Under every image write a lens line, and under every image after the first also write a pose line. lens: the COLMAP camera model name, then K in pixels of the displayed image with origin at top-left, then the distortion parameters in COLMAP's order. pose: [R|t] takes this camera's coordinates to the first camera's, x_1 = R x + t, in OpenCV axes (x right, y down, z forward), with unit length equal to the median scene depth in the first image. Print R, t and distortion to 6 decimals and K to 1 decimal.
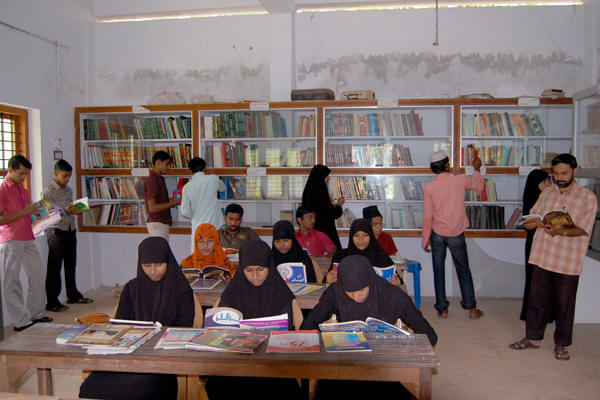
lens RADIAL K [[532.1, 0, 300.0], [0, 532.1, 200.0], [0, 0, 1]] dist [-0.070894, 0.006565]
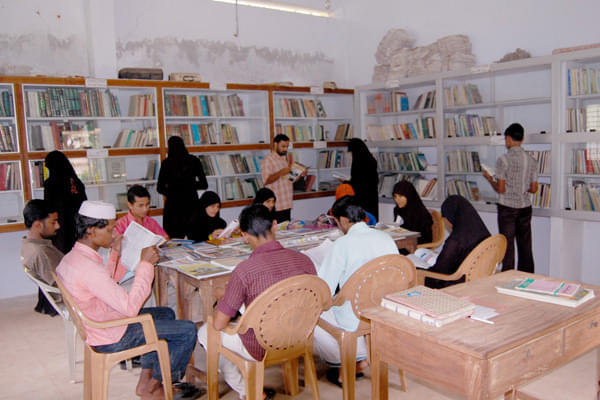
lens RADIAL K [[532.1, 0, 300.0], [0, 532.1, 200.0], [0, 0, 1]] dist [-0.070894, 0.006565]
pose [[0.718750, -0.091981, 0.689158, -0.464862], [0.069196, 0.995753, 0.060735, -0.003153], [-0.691817, 0.004033, 0.722062, 0.086824]]
